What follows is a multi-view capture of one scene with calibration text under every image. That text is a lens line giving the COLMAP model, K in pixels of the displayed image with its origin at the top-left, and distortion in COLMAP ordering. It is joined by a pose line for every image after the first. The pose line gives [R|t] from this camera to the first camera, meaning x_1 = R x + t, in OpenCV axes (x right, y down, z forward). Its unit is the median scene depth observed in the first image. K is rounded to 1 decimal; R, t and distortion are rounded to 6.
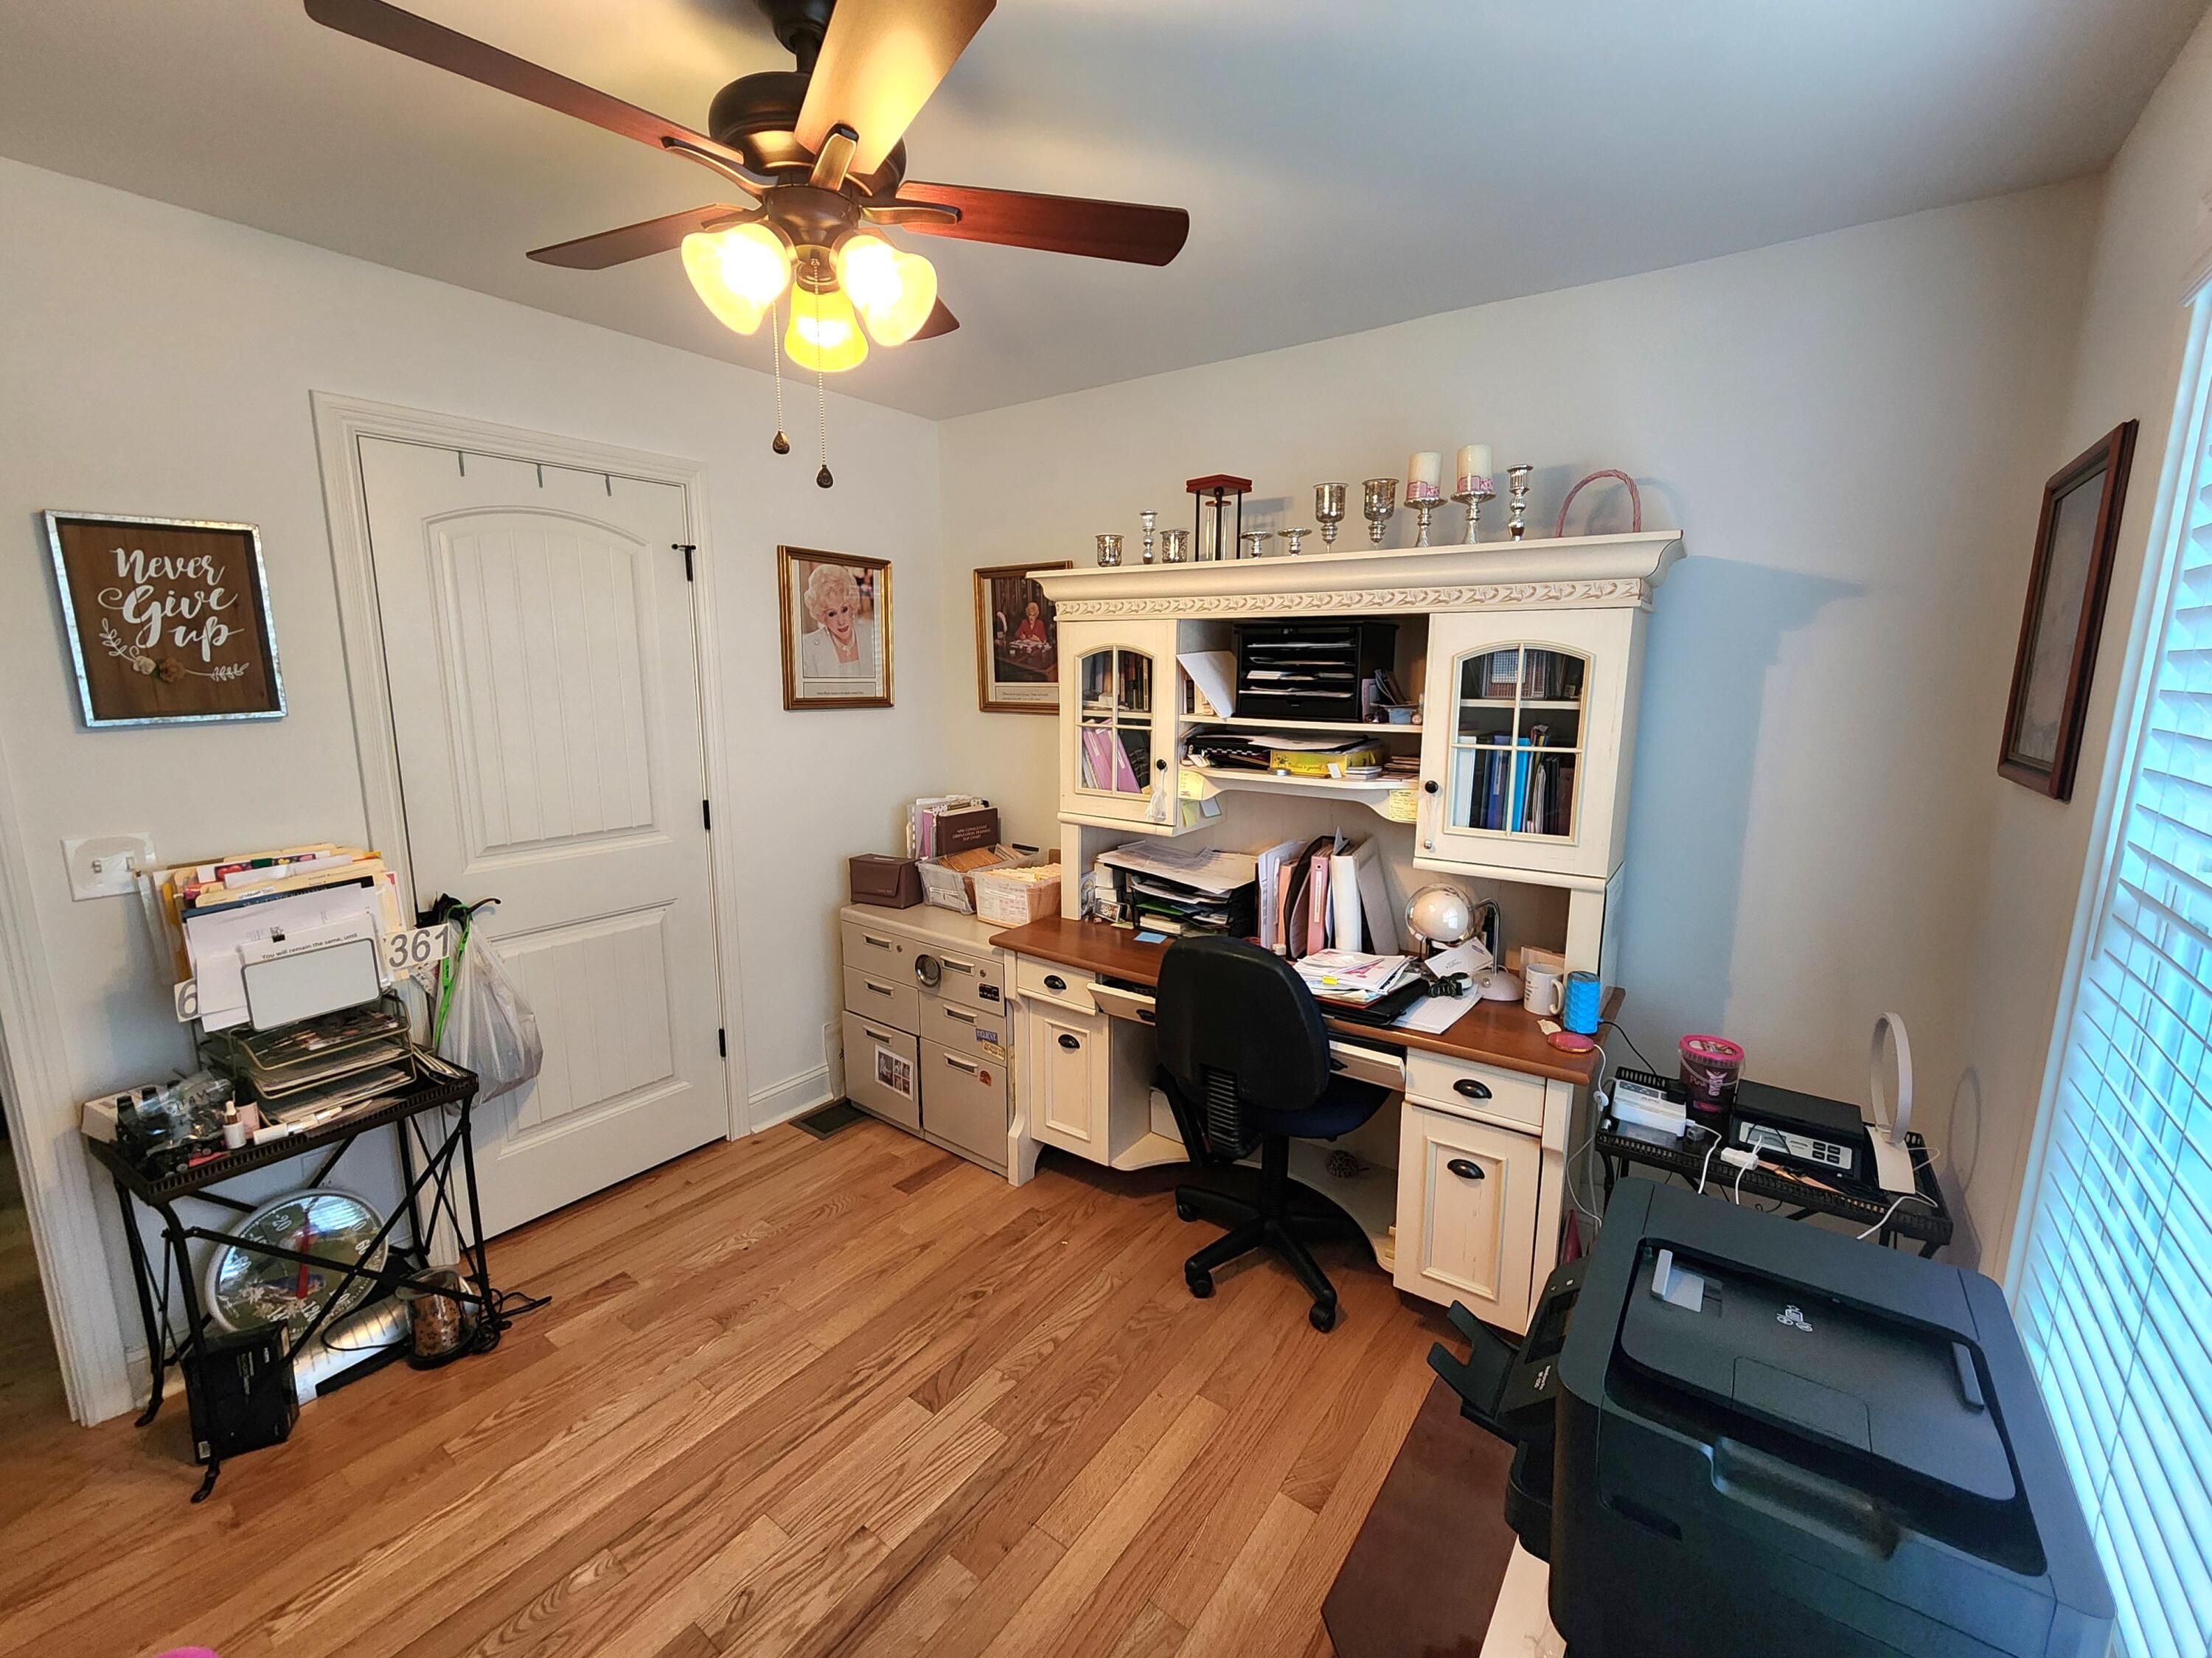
lens RADIAL K [[1031.9, 0, 1106.0], [0, 1031.9, 829.0], [0, 0, 1]] dist [0.000547, 0.000084]
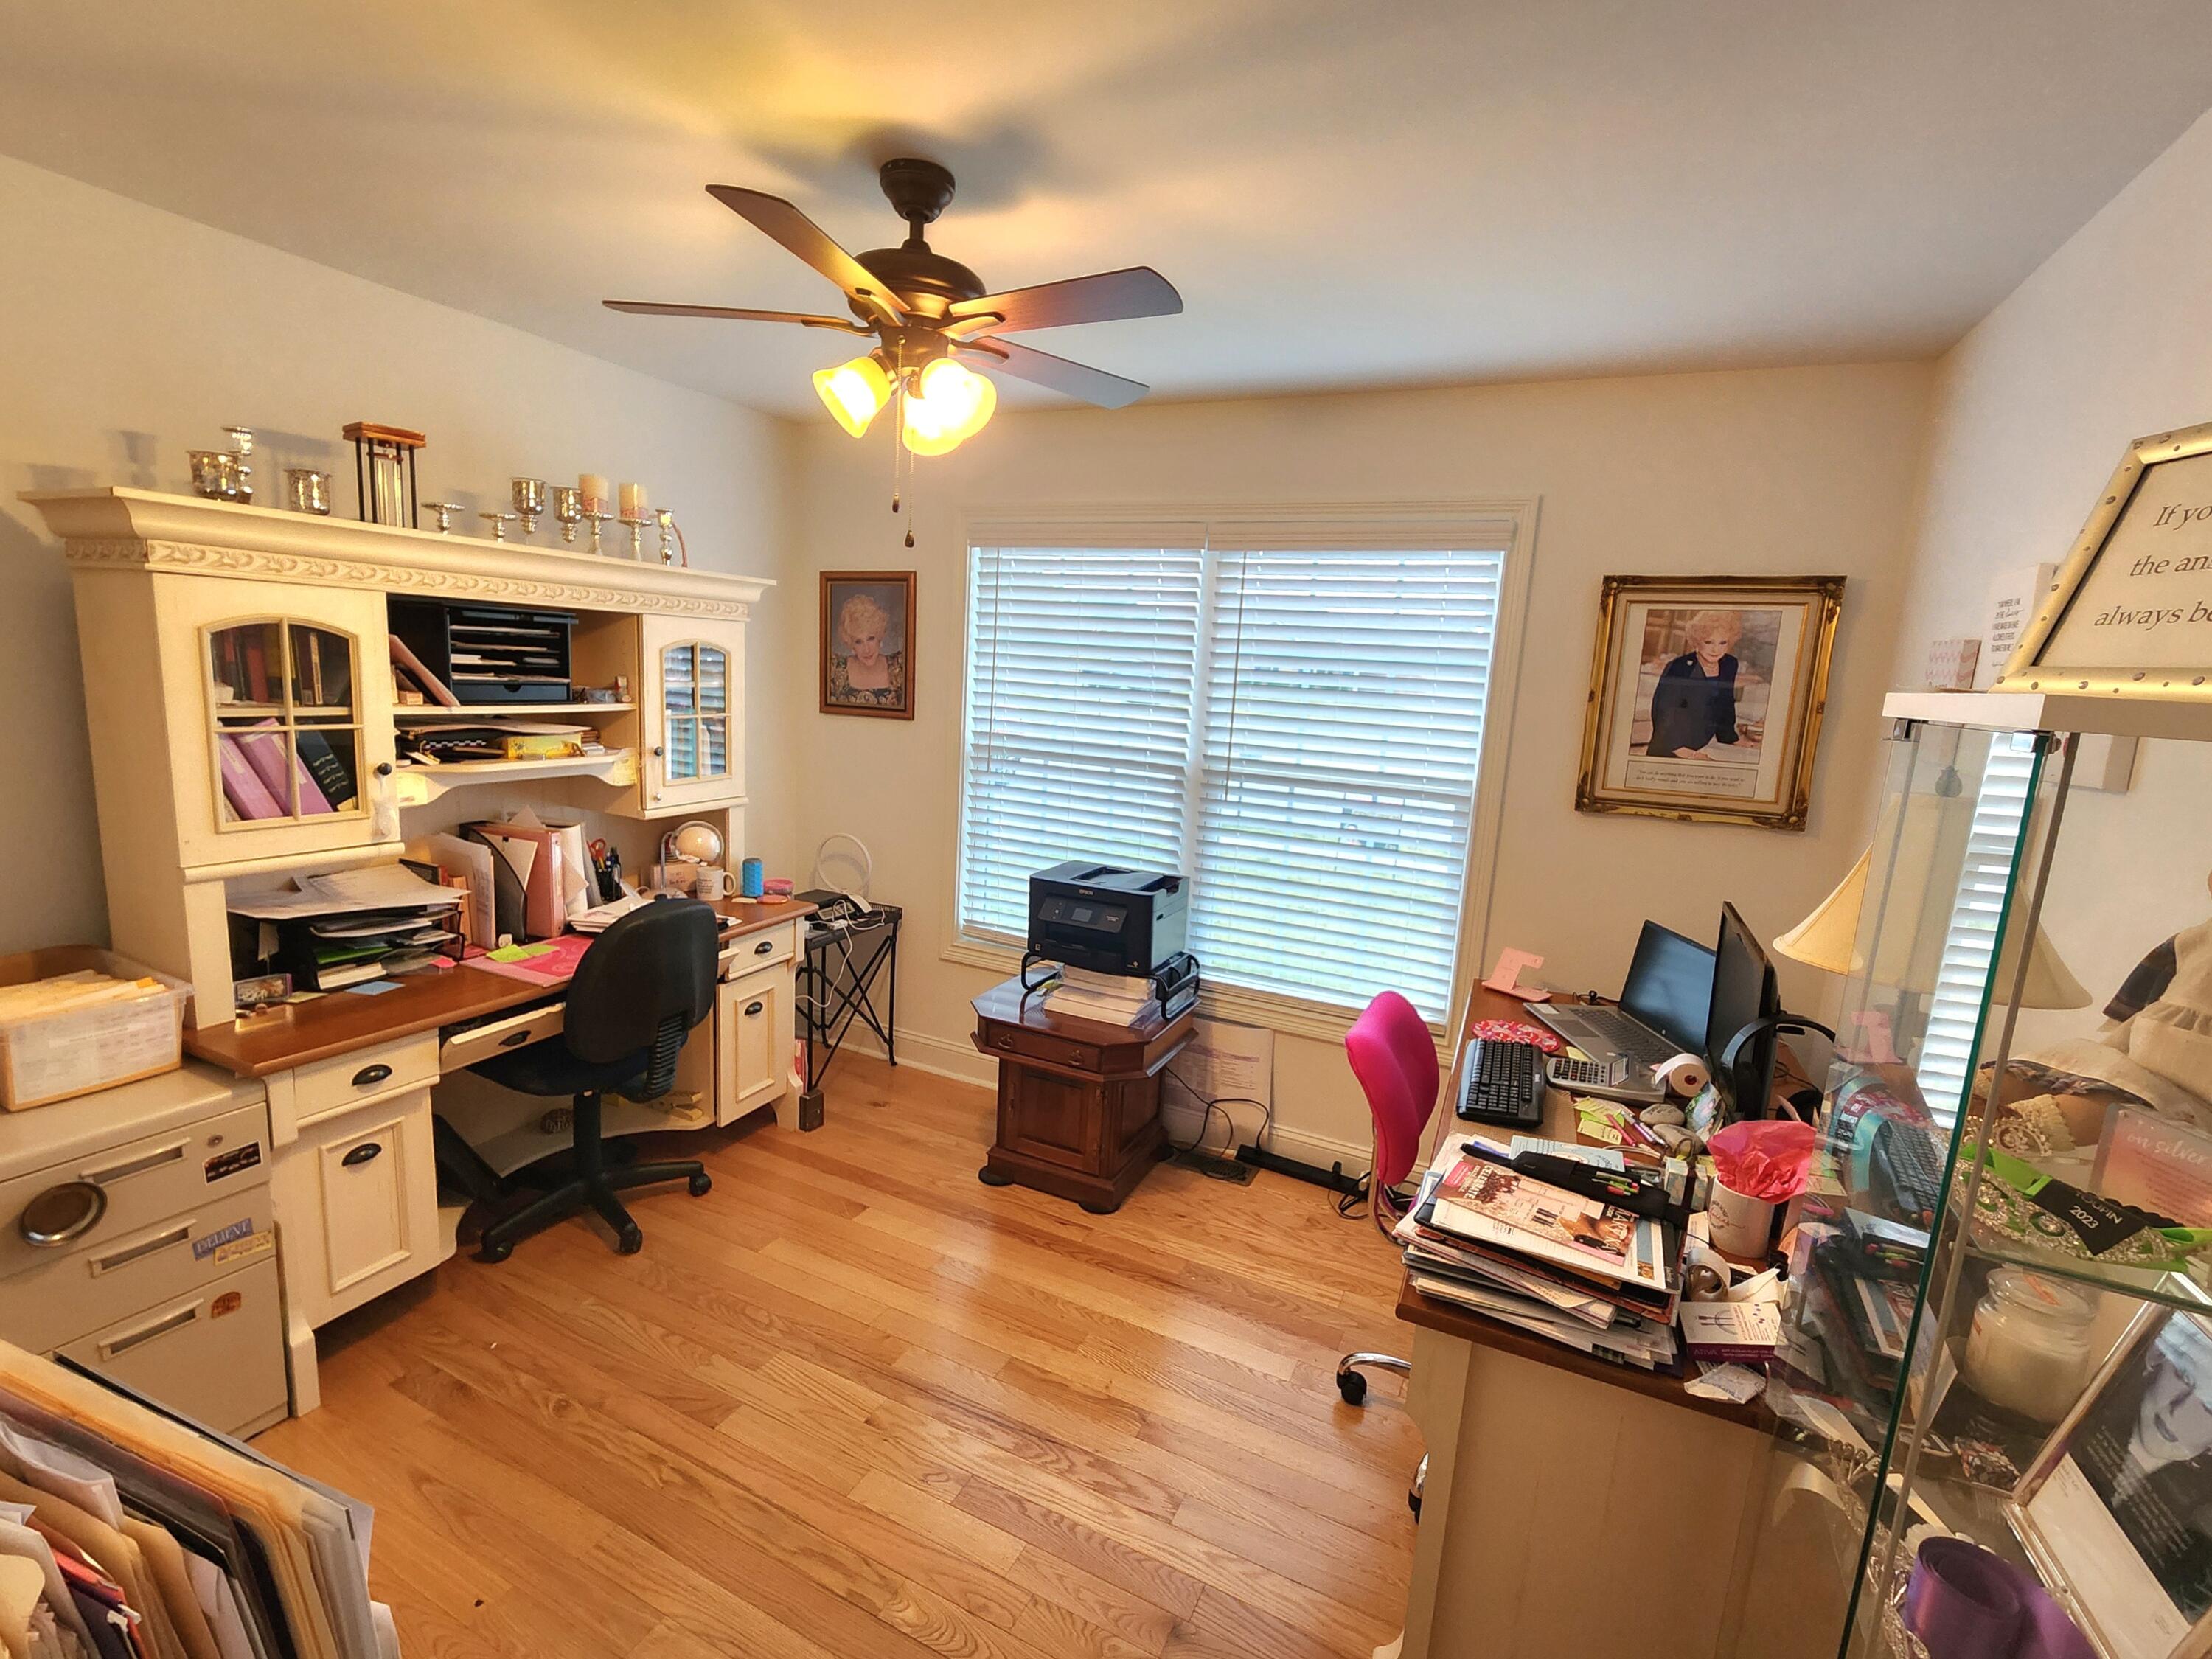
lens RADIAL K [[934.1, 0, 1106.0], [0, 934.1, 829.5], [0, 0, 1]] dist [0.013249, 0.000063]
pose [[-0.206440, -0.175597, 0.962574, -0.816289], [0.122405, 0.971402, 0.203460, -0.100901], [-0.970773, 0.159826, -0.179042, 0.603272]]
